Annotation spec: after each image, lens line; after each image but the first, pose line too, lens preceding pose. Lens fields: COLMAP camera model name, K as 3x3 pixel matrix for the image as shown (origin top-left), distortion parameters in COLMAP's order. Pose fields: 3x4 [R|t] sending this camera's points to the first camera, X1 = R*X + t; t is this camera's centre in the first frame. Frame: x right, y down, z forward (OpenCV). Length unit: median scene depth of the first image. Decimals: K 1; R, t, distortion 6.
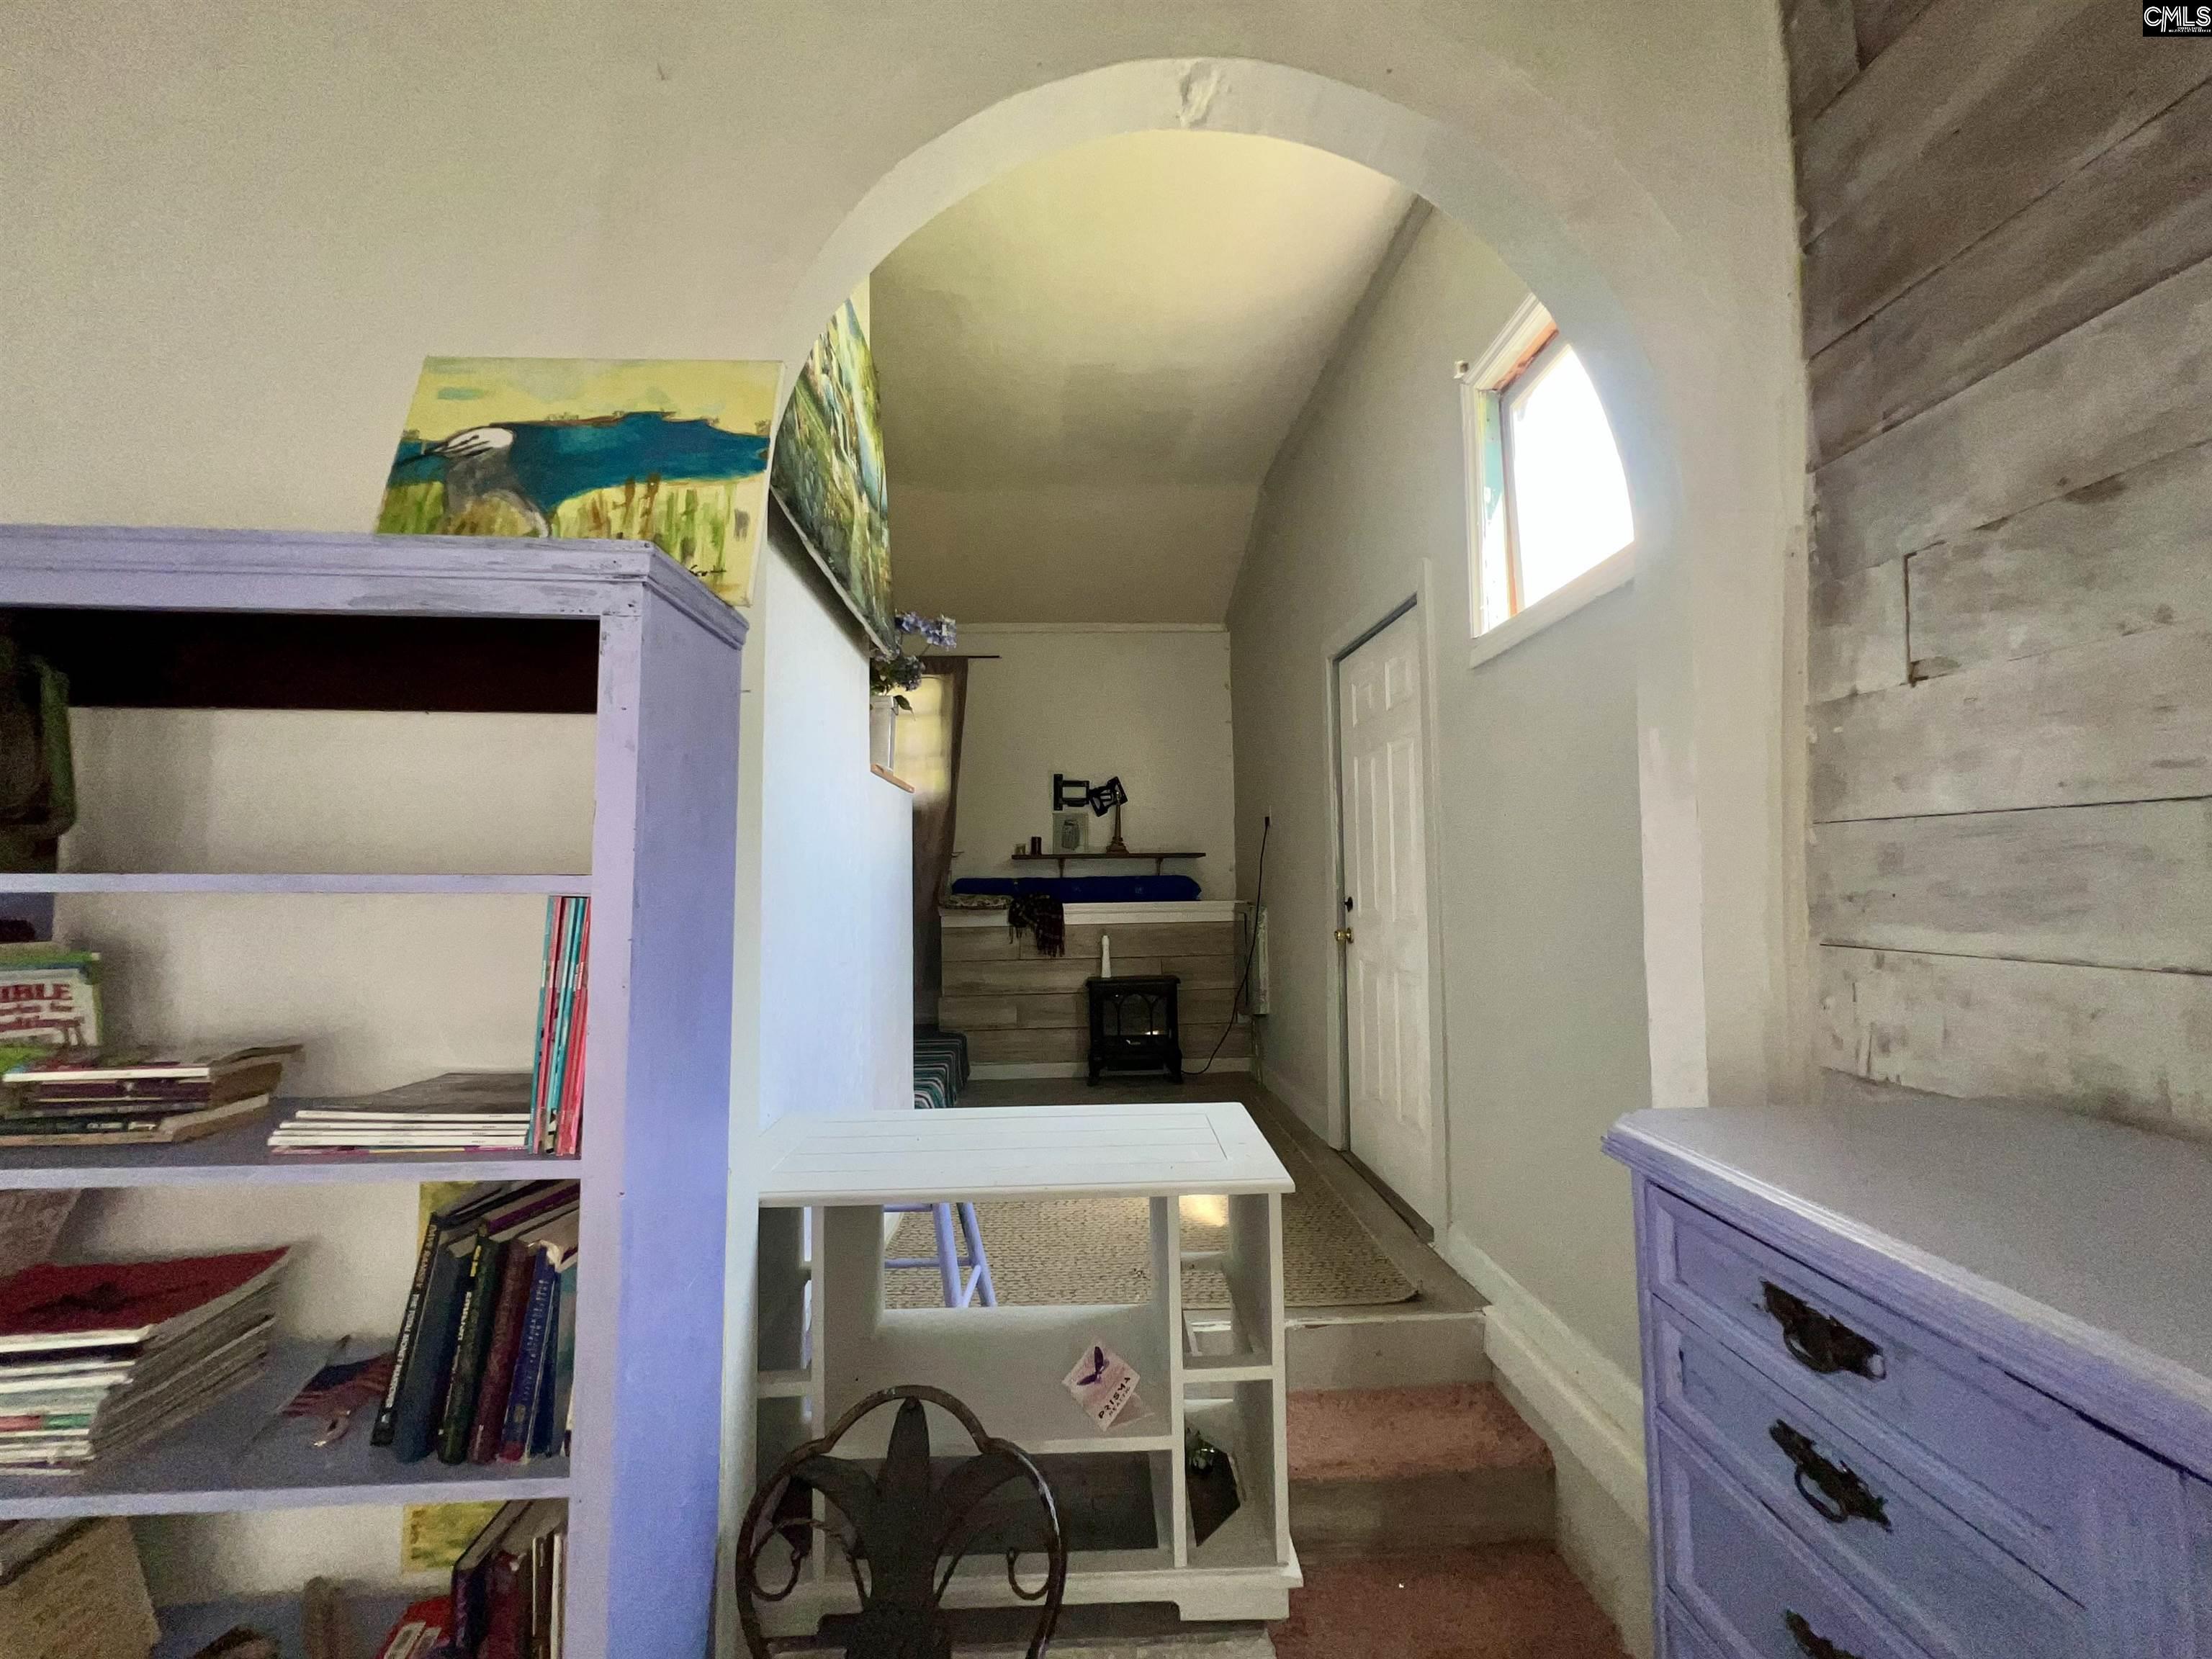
lens RADIAL K [[887.2, 0, 1098.3], [0, 887.2, 828.0], [0, 0, 1]] dist [-0.002104, 0.000189]
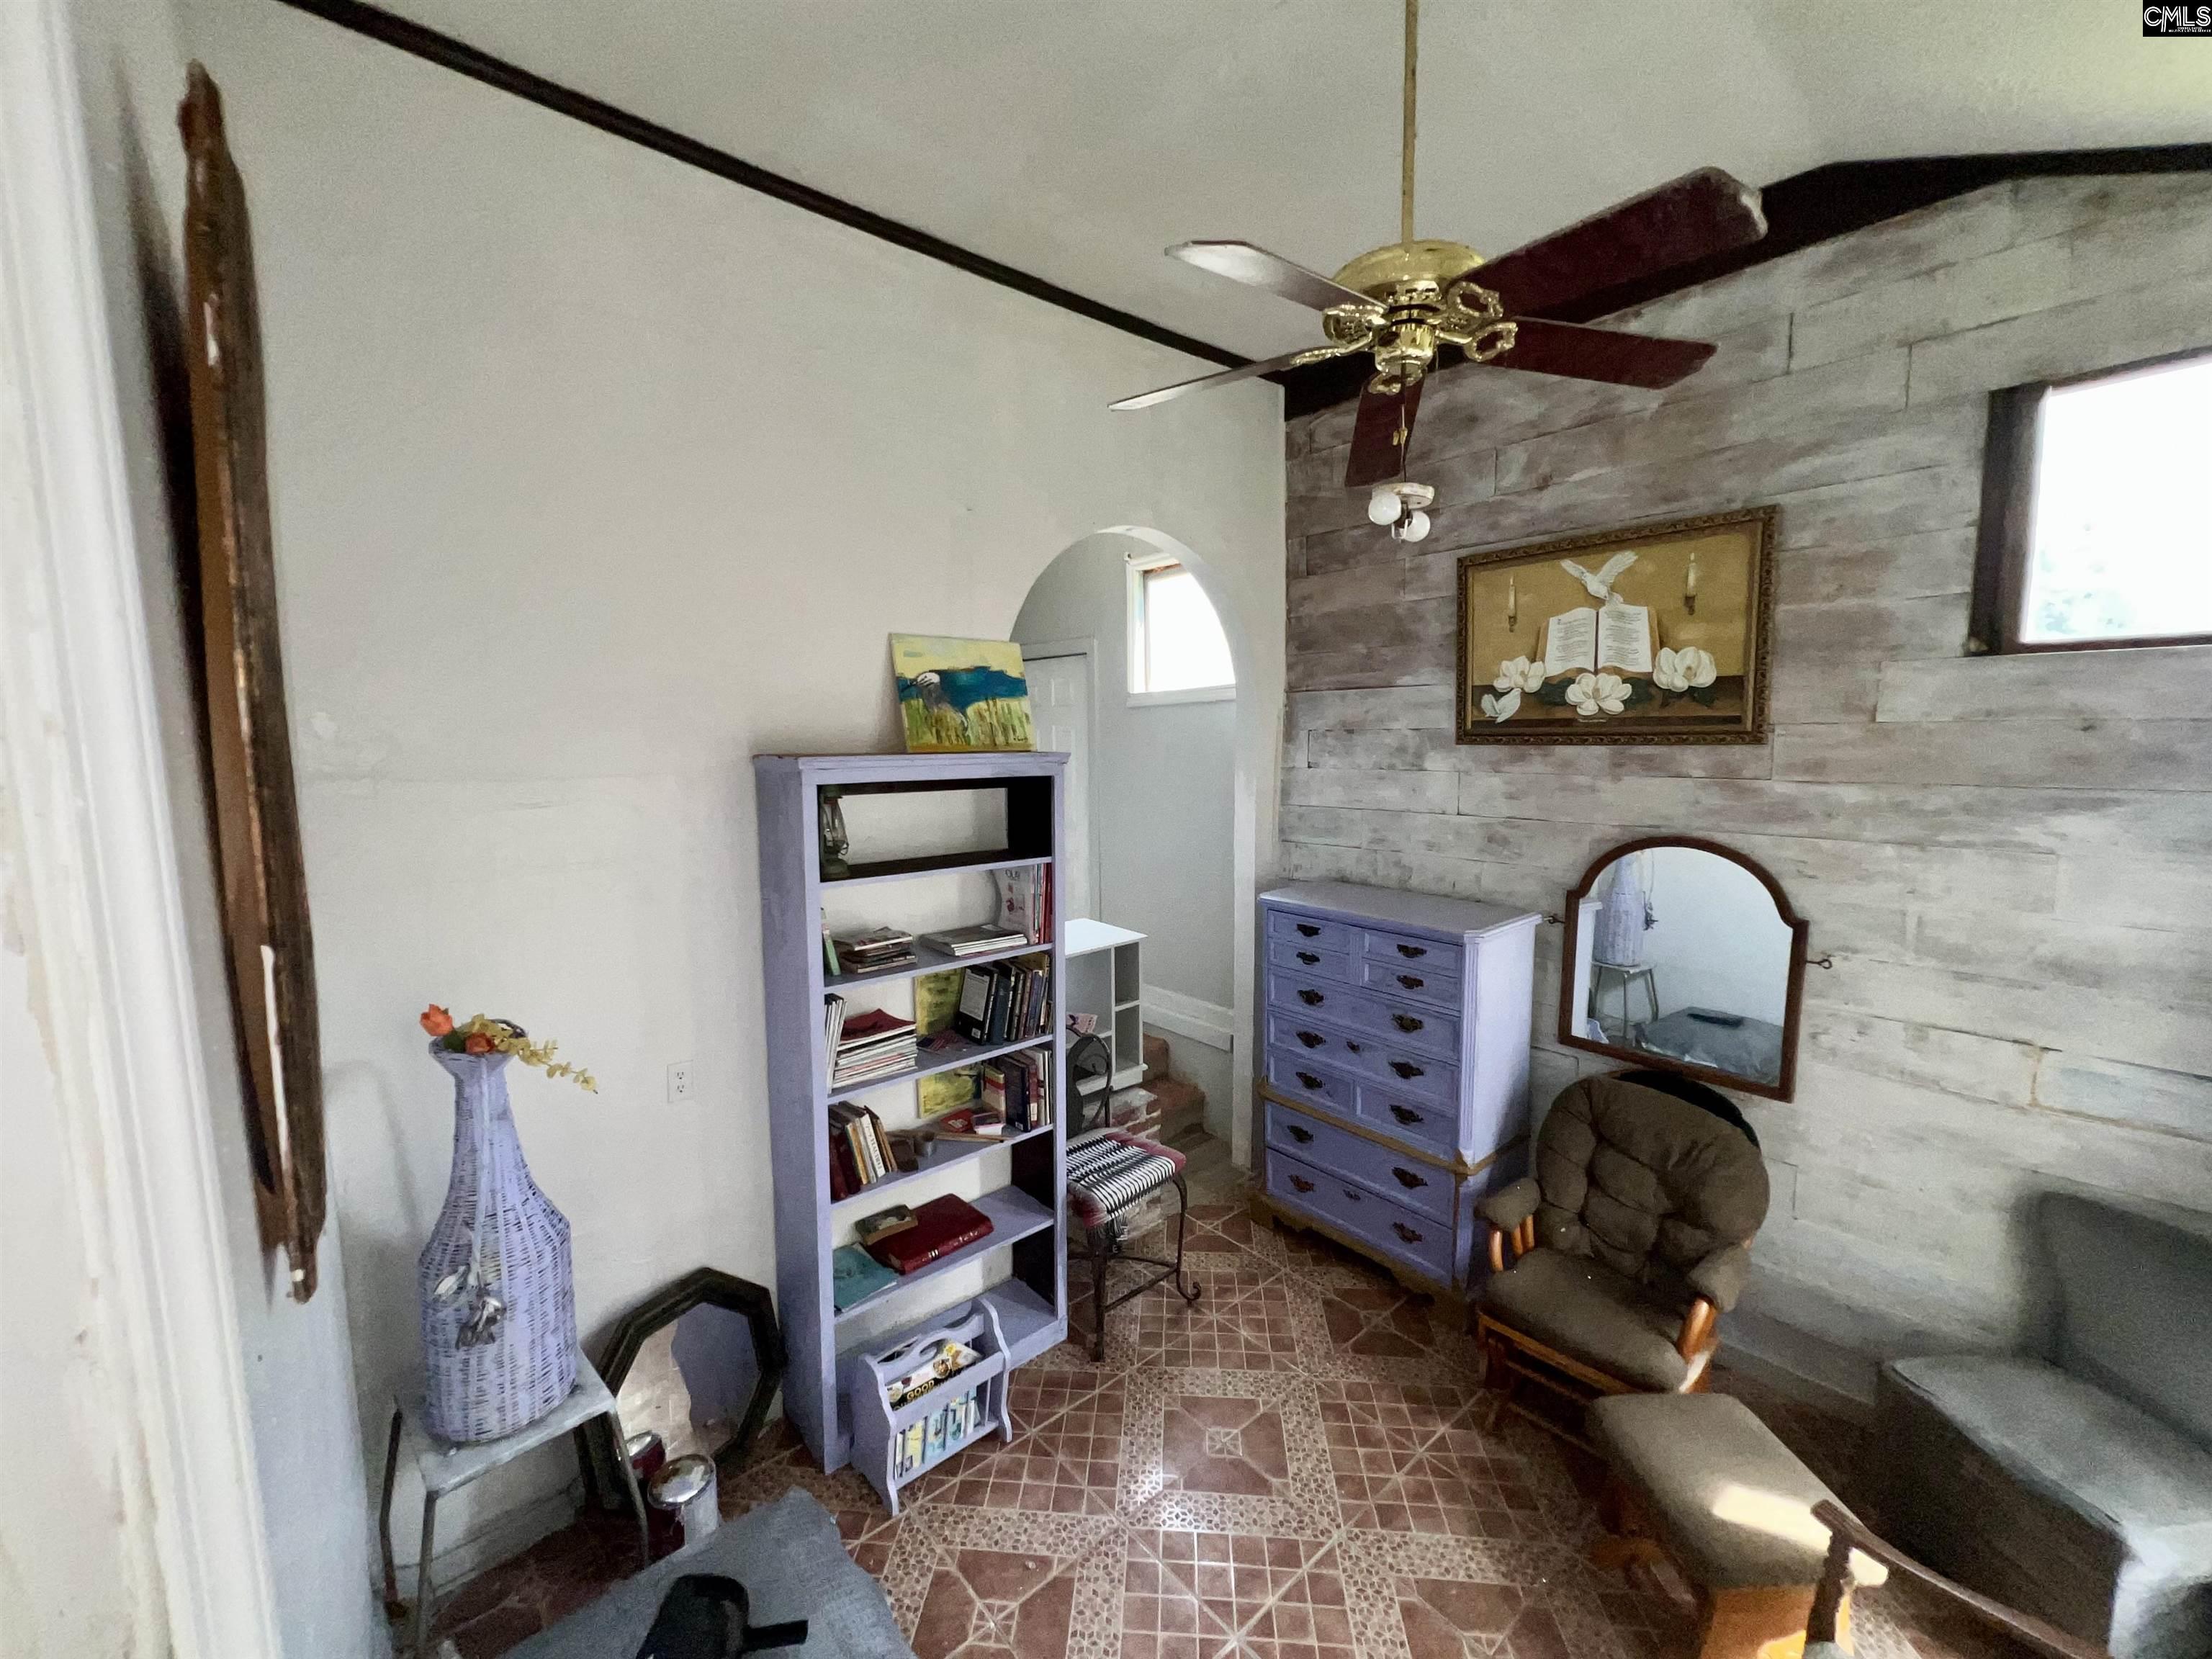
lens RADIAL K [[887.2, 0, 1099.2], [0, 887.2, 826.4], [0, 0, 1]] dist [-0.002104, 0.000189]
pose [[0.790471, -0.065995, 0.608933, -1.850142], [-0.027807, 0.989287, 0.143313, -0.402714], [-0.611868, -0.130217, 0.780168, -1.238369]]
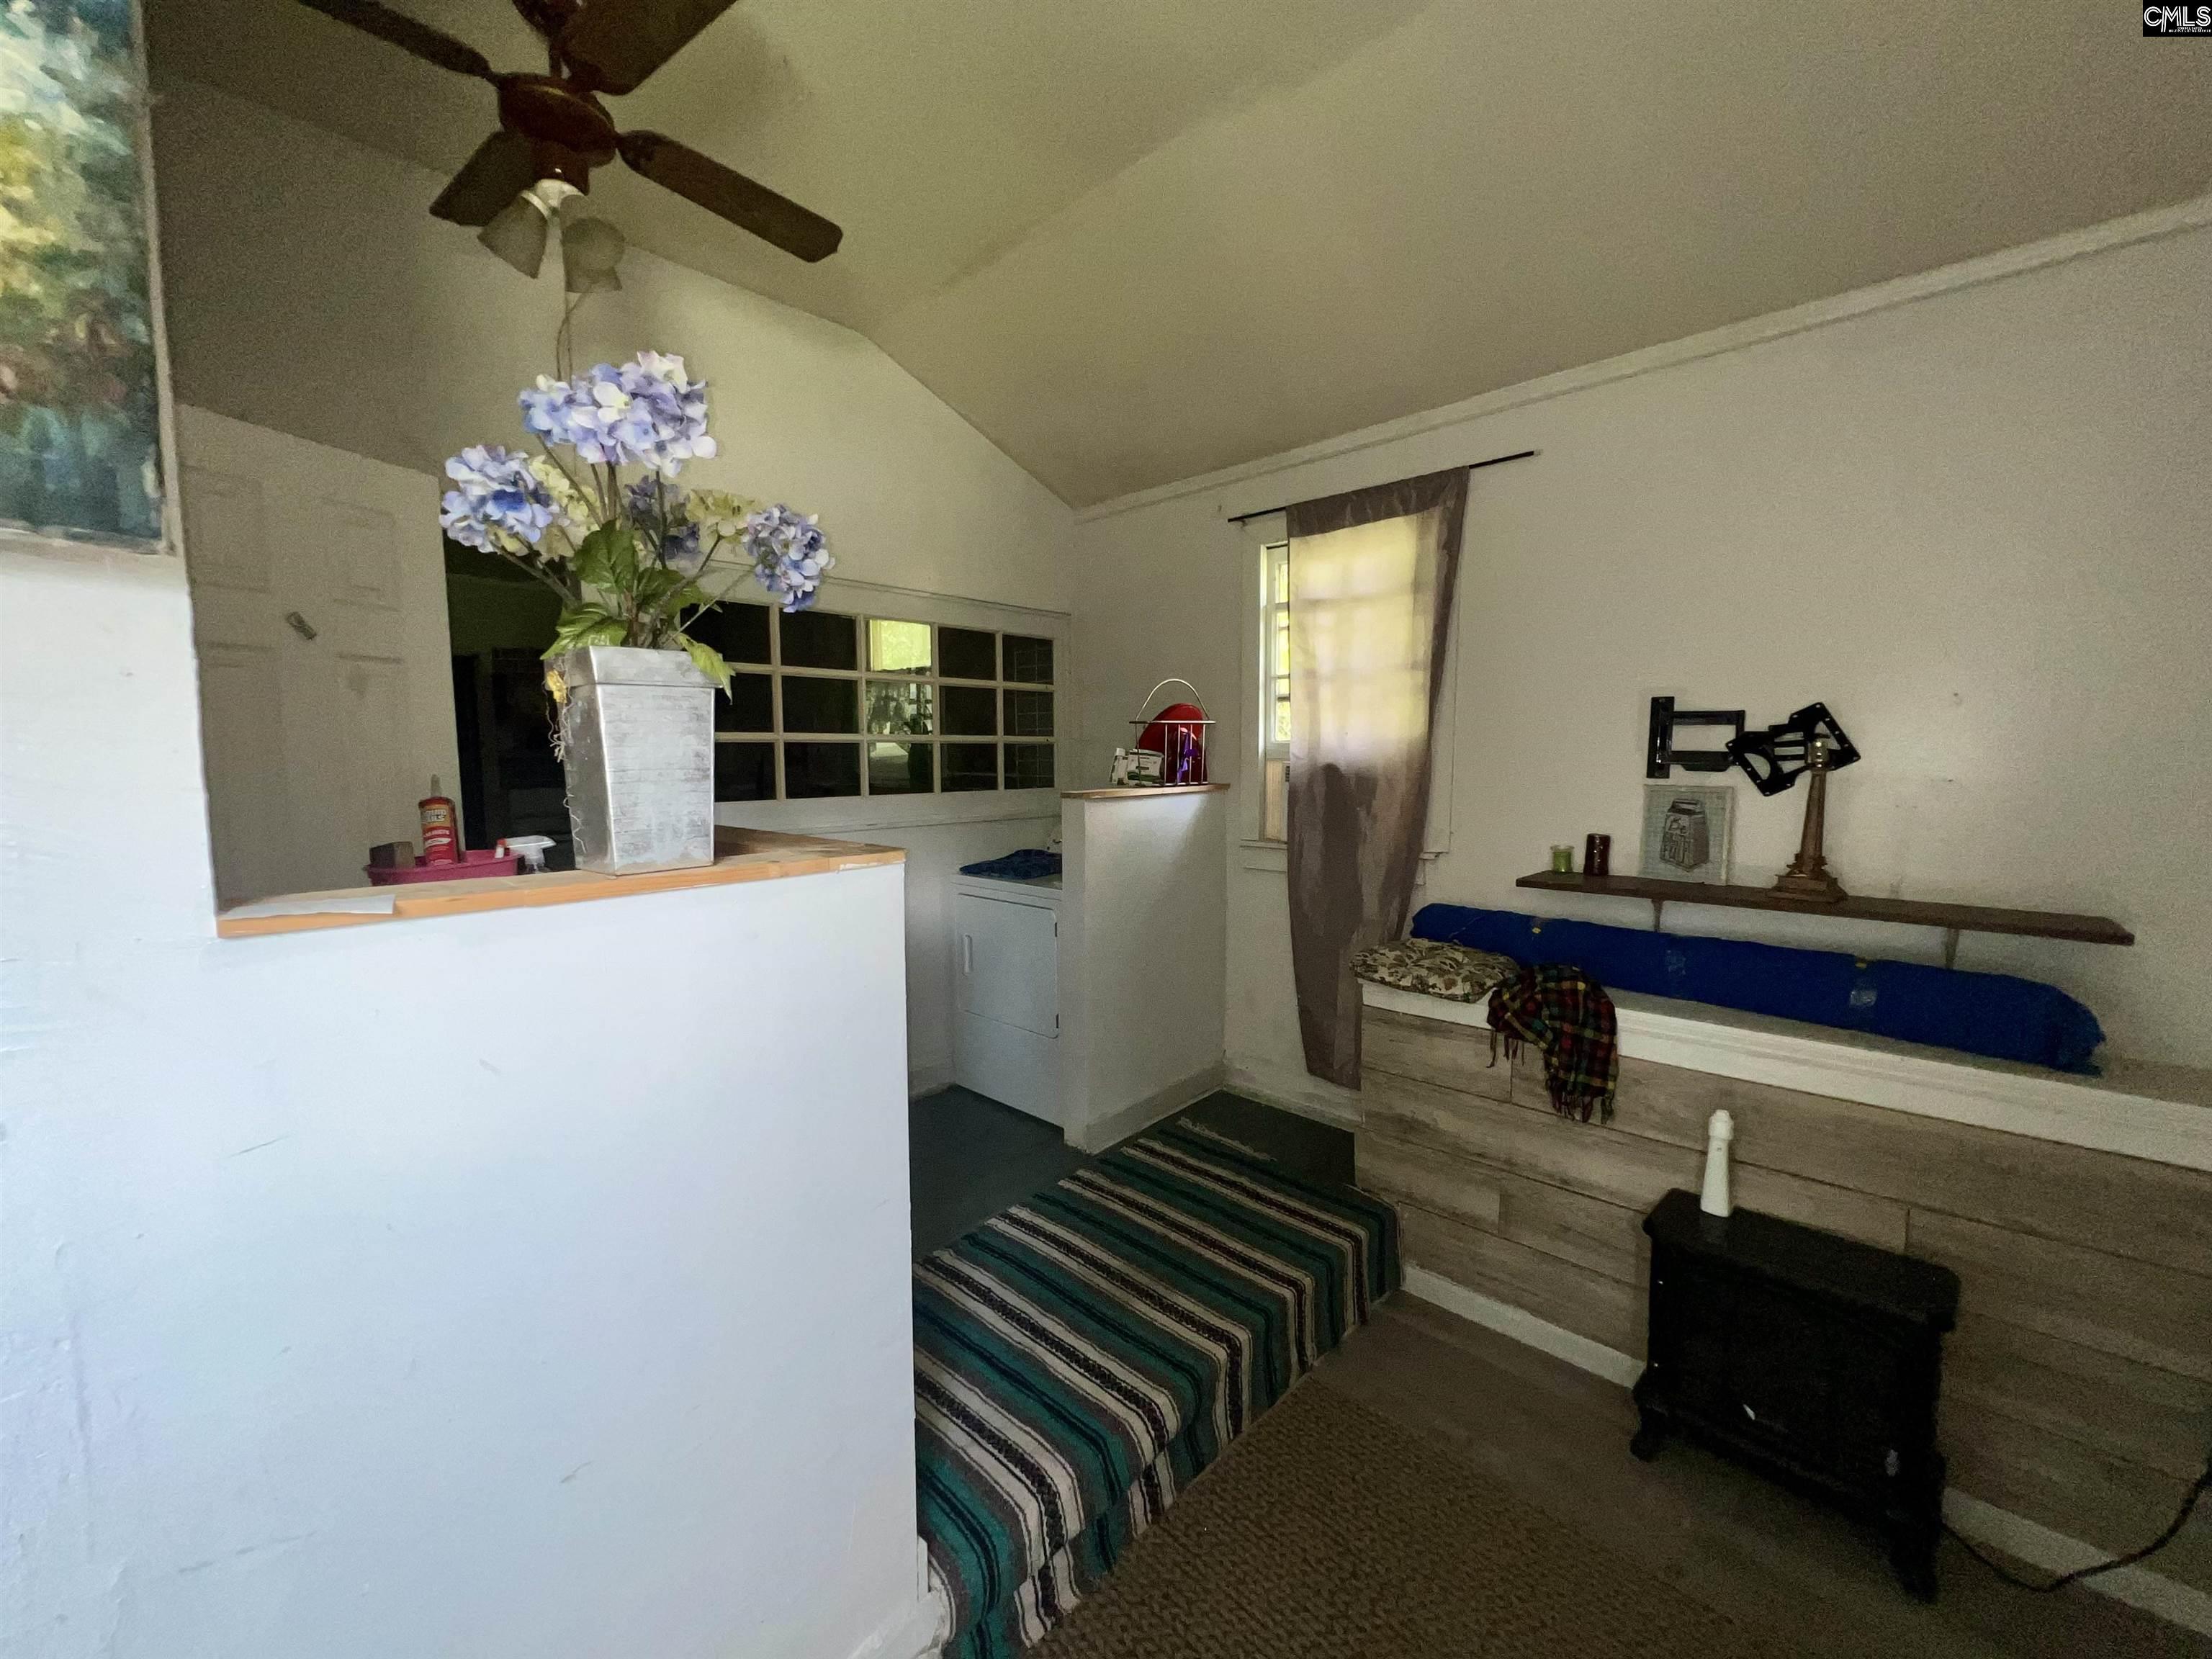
lens RADIAL K [[887.2, 0, 1103.9], [0, 887.2, 832.6], [0, 0, 1]] dist [-0.002104, 0.000189]
pose [[0.667947, 0.074842, -0.740436, 0.102907], [0.040991, 0.989720, 0.137017, -0.066800], [0.743079, -0.121872, 0.658013, 0.502257]]
